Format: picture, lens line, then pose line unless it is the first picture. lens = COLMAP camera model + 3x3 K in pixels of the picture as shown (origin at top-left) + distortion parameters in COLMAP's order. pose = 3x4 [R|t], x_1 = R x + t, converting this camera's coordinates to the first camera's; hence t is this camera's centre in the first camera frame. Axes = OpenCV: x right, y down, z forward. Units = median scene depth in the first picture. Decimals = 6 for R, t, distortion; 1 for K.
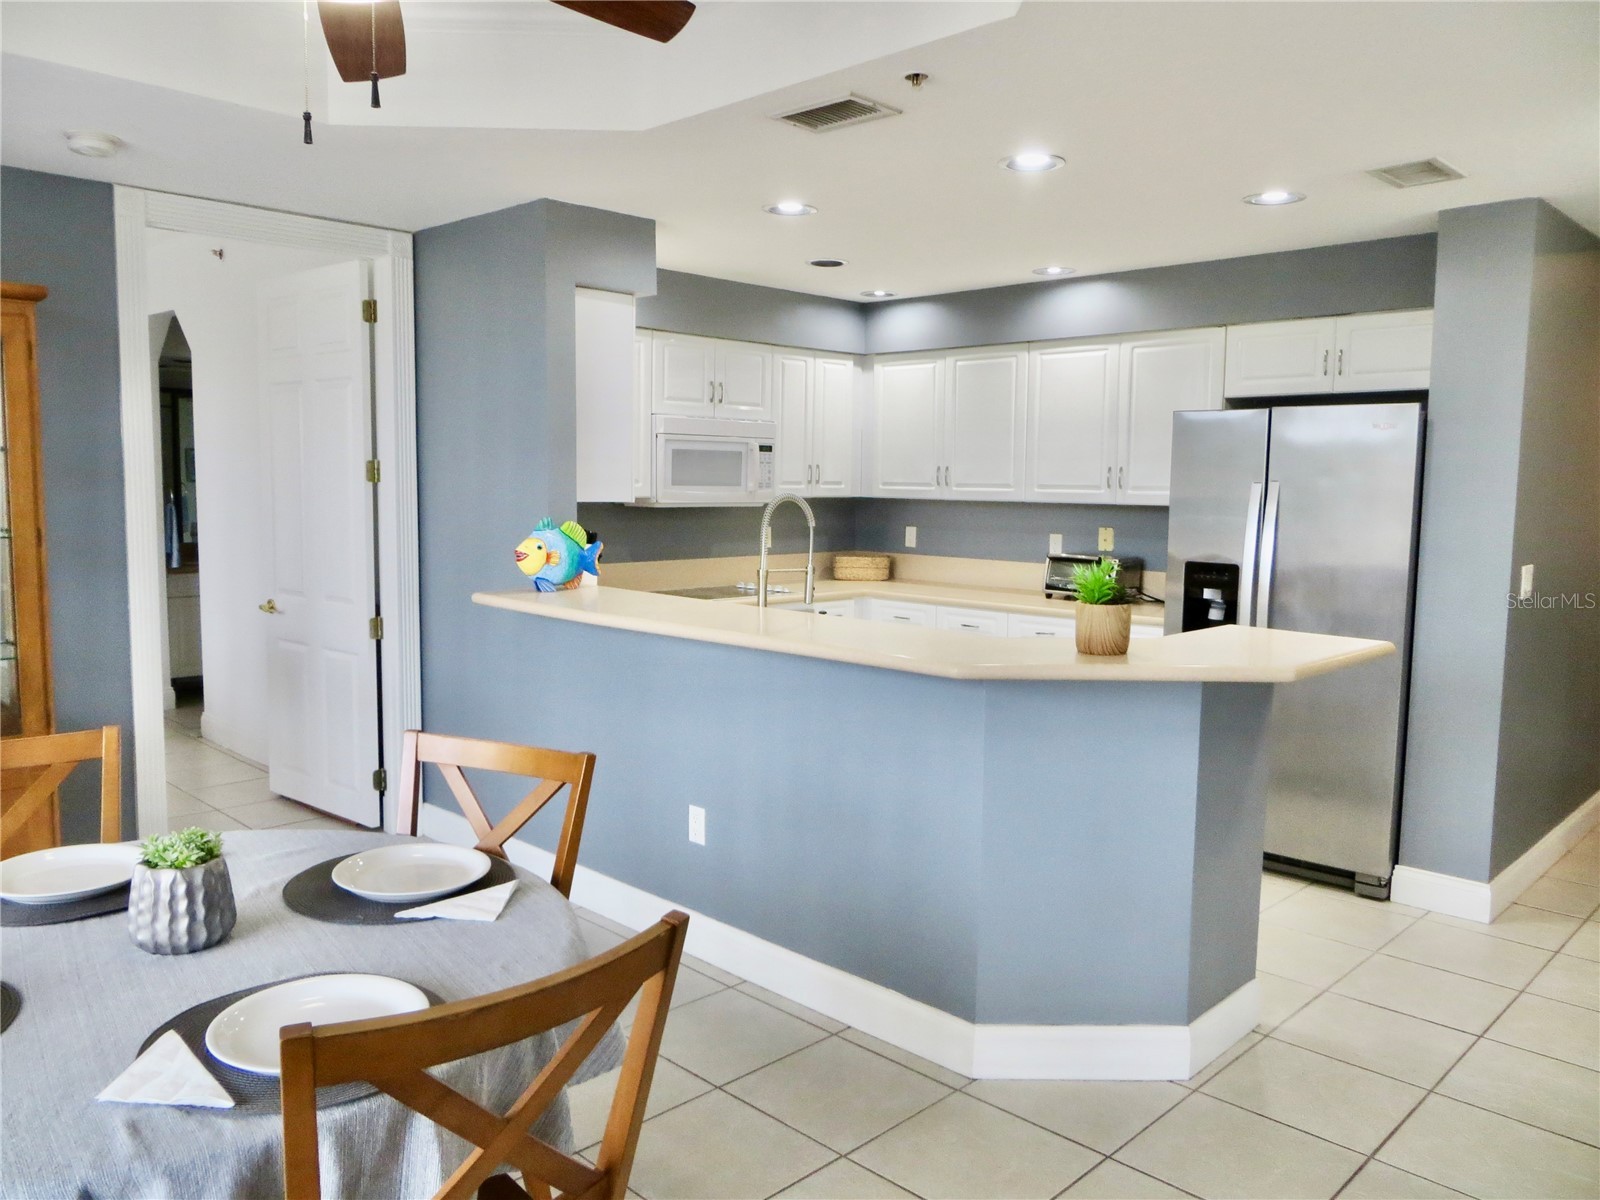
lens RADIAL K [[1197.4, 0, 800.0], [0, 1197.4, 600.0], [0, 0, 1]] dist [-0.004804, 0.003945]
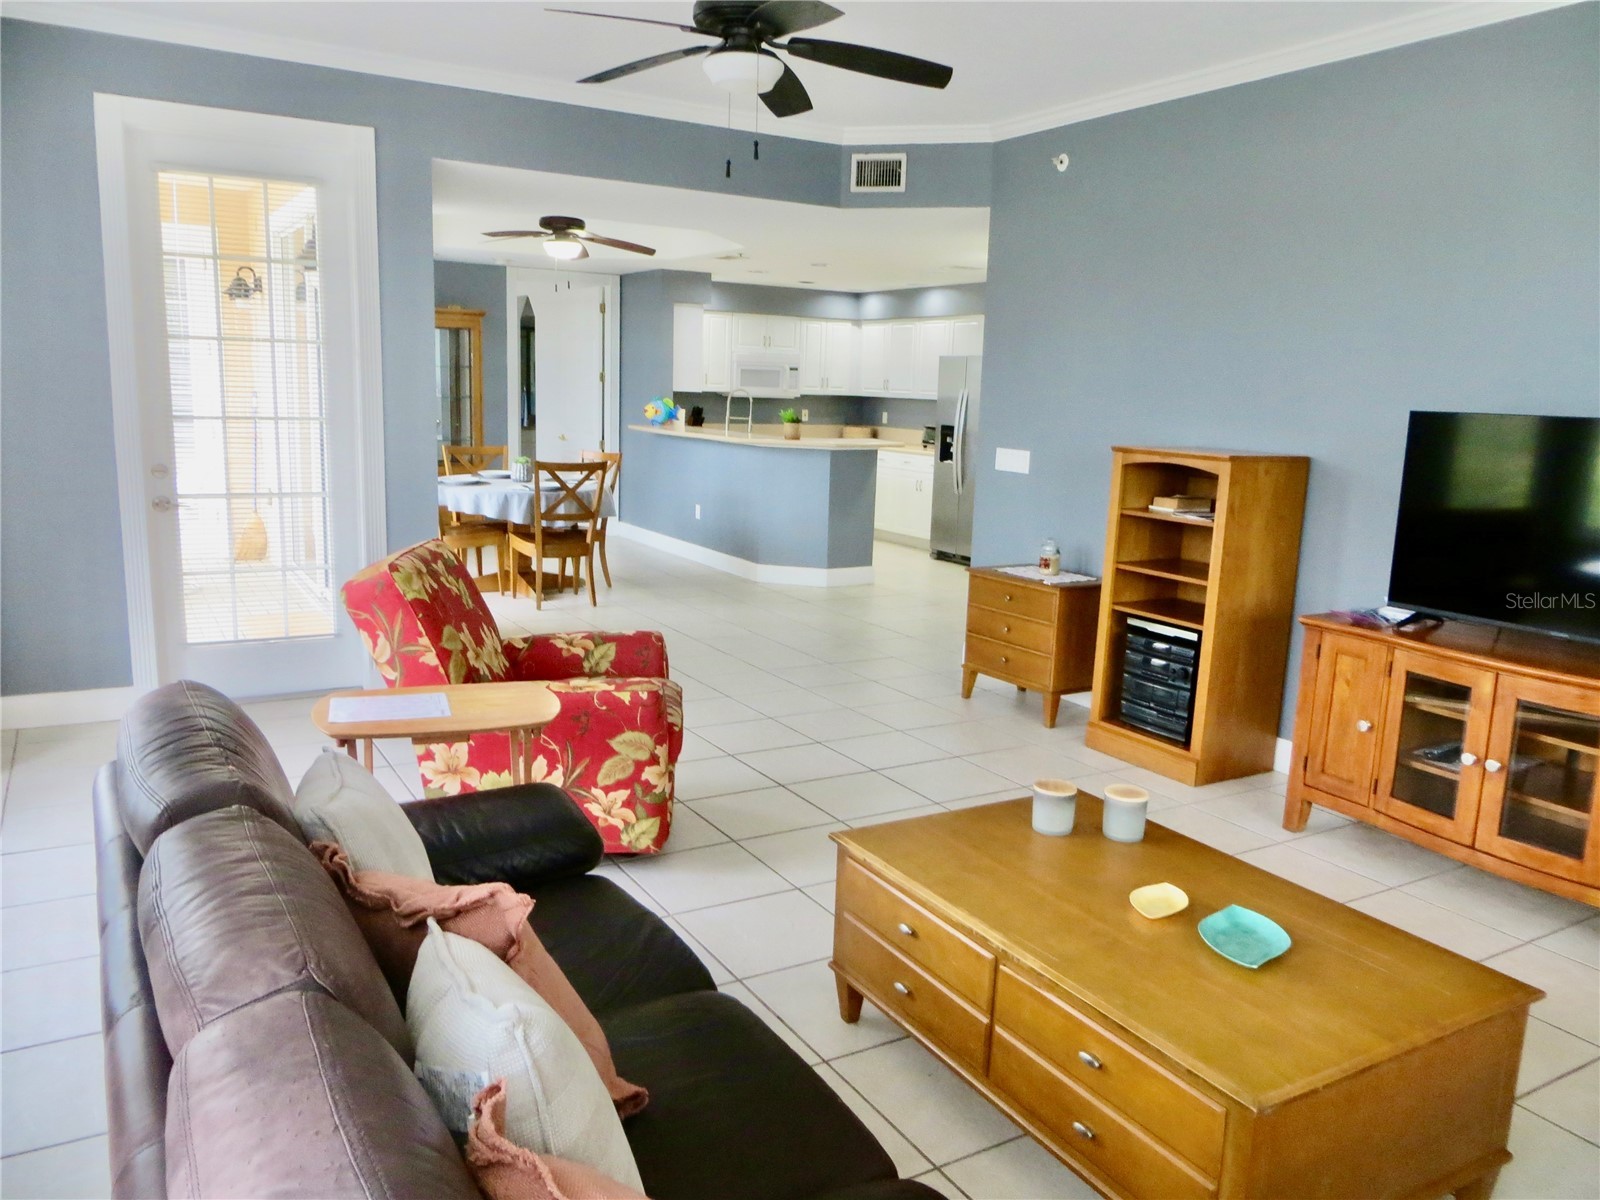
lens RADIAL K [[1197.4, 0, 800.0], [0, 1197.4, 600.0], [0, 0, 1]] dist [-0.004804, 0.003945]
pose [[0.966216, 0.065798, -0.249194, 0.494377], [-0.047423, 0.995743, 0.079043, 0.097756], [0.253334, -0.064555, 0.965222, -0.936385]]
